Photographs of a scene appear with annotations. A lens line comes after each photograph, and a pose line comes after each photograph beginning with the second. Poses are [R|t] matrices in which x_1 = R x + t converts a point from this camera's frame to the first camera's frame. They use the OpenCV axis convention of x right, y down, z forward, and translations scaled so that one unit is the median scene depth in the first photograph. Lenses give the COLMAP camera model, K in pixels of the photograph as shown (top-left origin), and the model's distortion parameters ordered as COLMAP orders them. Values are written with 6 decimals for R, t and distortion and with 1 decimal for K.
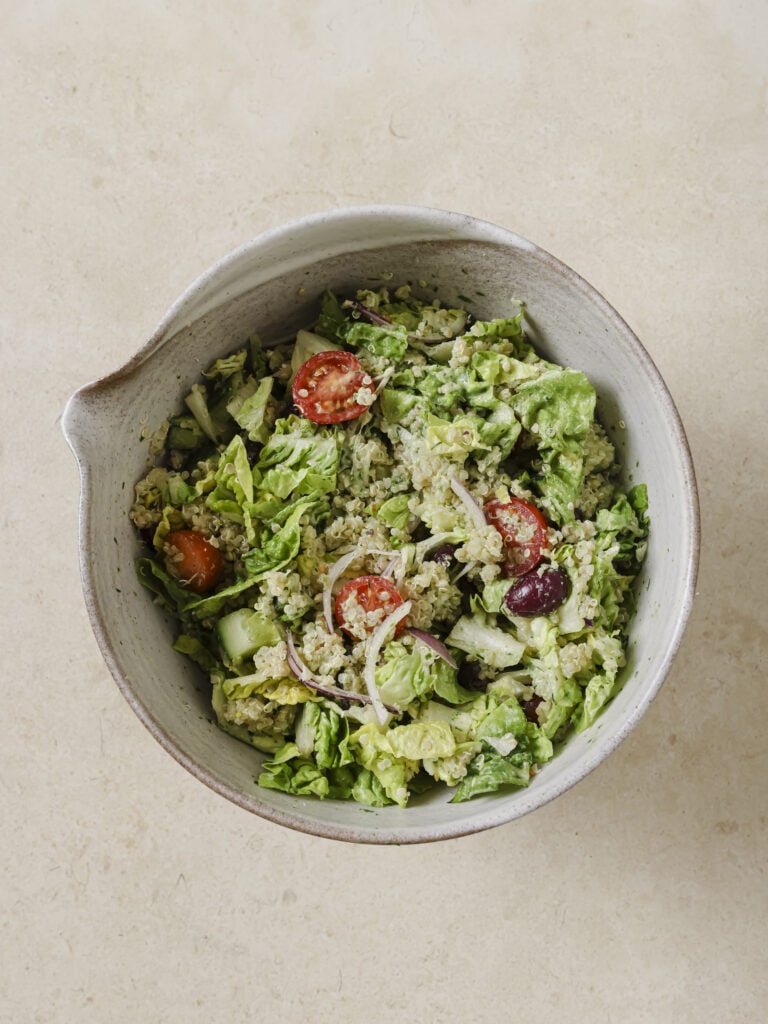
lens RADIAL K [[2483.2, 0, 447.9], [0, 2483.2, 455.1], [0, 0, 1]] dist [-0.012957, 0.000000]
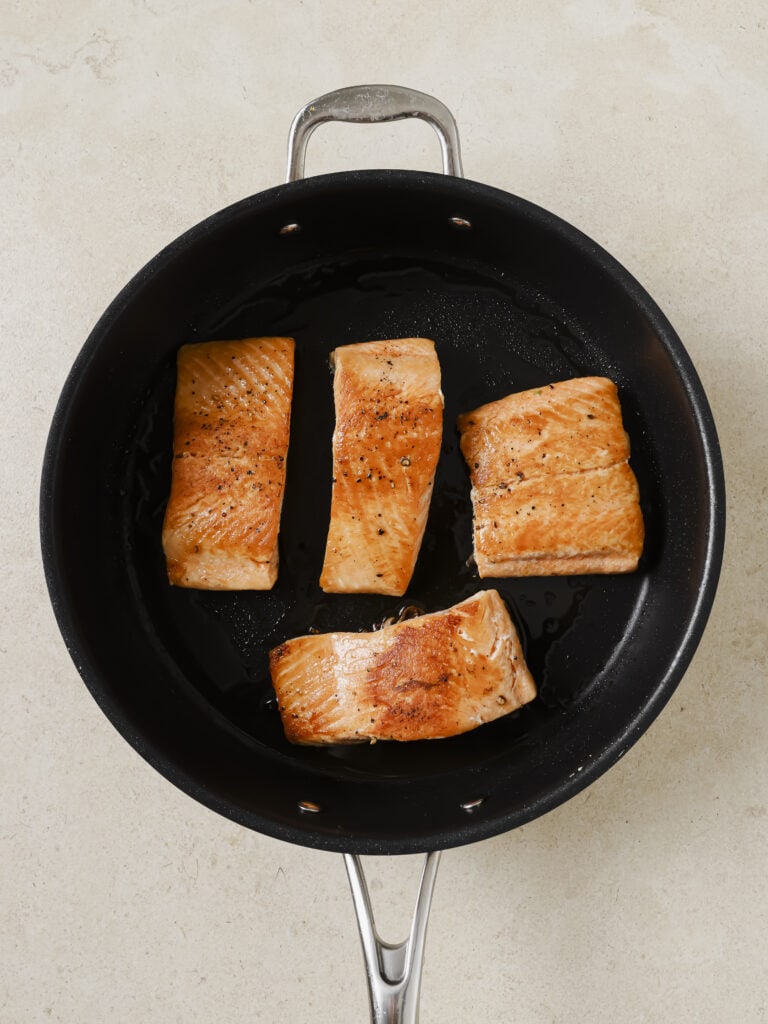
lens RADIAL K [[2483.2, 0, 463.3], [0, 2483.2, 496.0], [0, 0, 1]] dist [-0.012957, 0.000000]
pose [[0.999209, -0.030785, -0.025165, 0.009799], [0.031197, 0.999383, 0.016150, -0.015964], [0.024652, -0.016922, 0.999553, -0.127639]]
